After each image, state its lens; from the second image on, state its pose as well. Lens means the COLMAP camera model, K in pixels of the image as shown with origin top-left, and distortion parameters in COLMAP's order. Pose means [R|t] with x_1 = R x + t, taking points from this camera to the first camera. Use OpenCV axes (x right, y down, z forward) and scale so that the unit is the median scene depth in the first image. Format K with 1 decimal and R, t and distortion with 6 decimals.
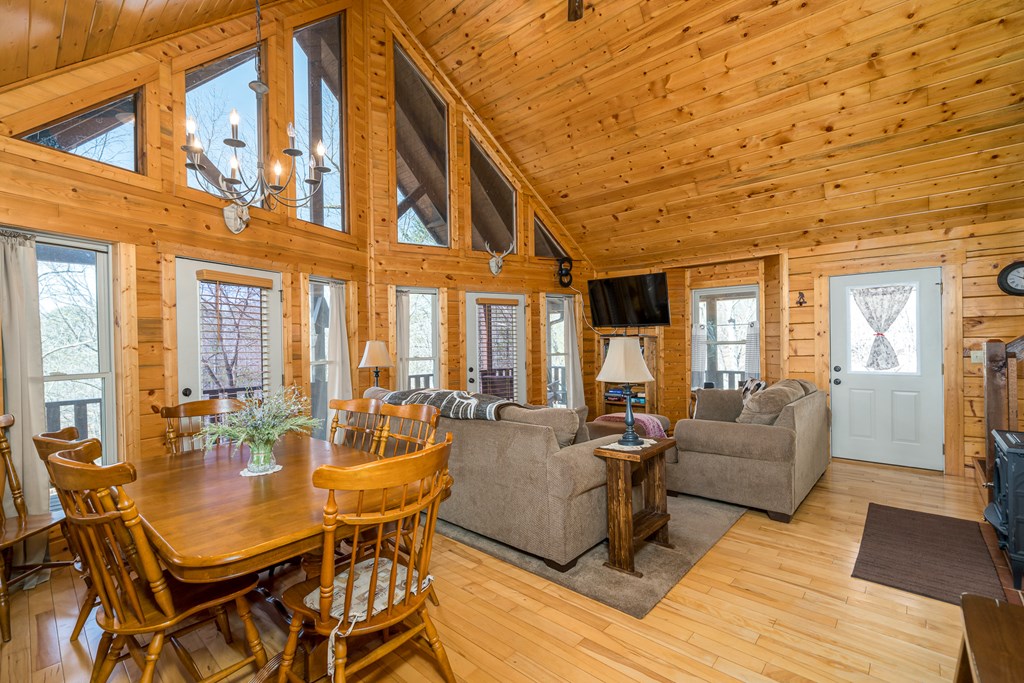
lens RADIAL K [[454.7, 0, 512.0], [0, 454.7, 341.5], [0, 0, 1]] dist [-0.001333, -0.000378]
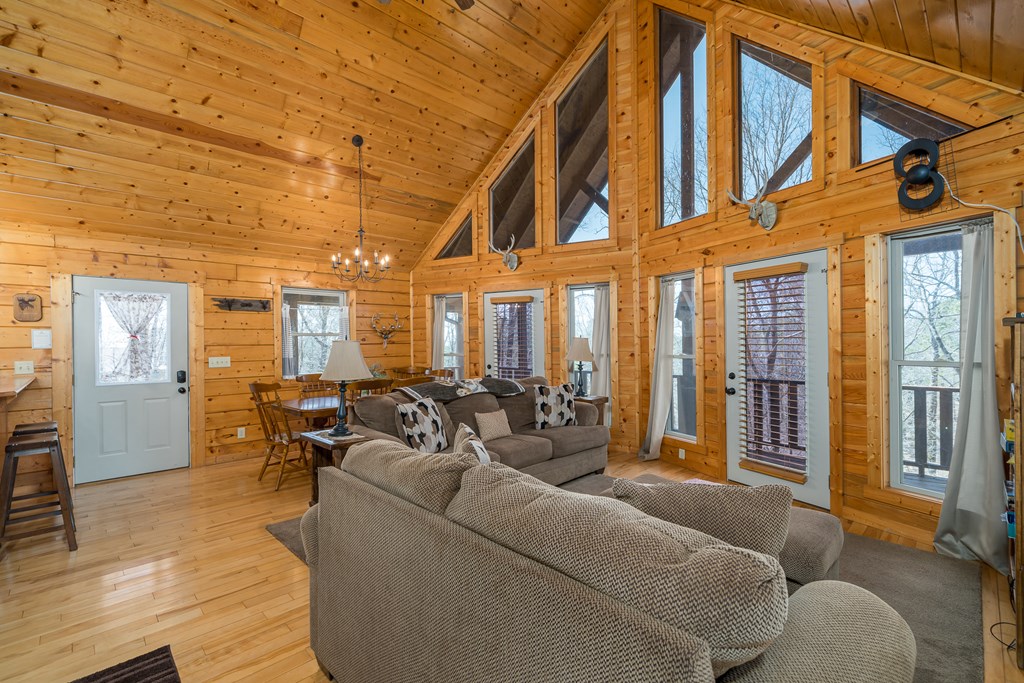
lens RADIAL K [[454.7, 0, 512.0], [0, 454.7, 341.5], [0, 0, 1]] dist [-0.001333, -0.000378]
pose [[-0.061382, 0.012043, -0.998042, 0.878146], [0.015917, 0.999812, 0.011086, -0.006353], [0.997987, -0.015205, -0.061563, 0.972952]]
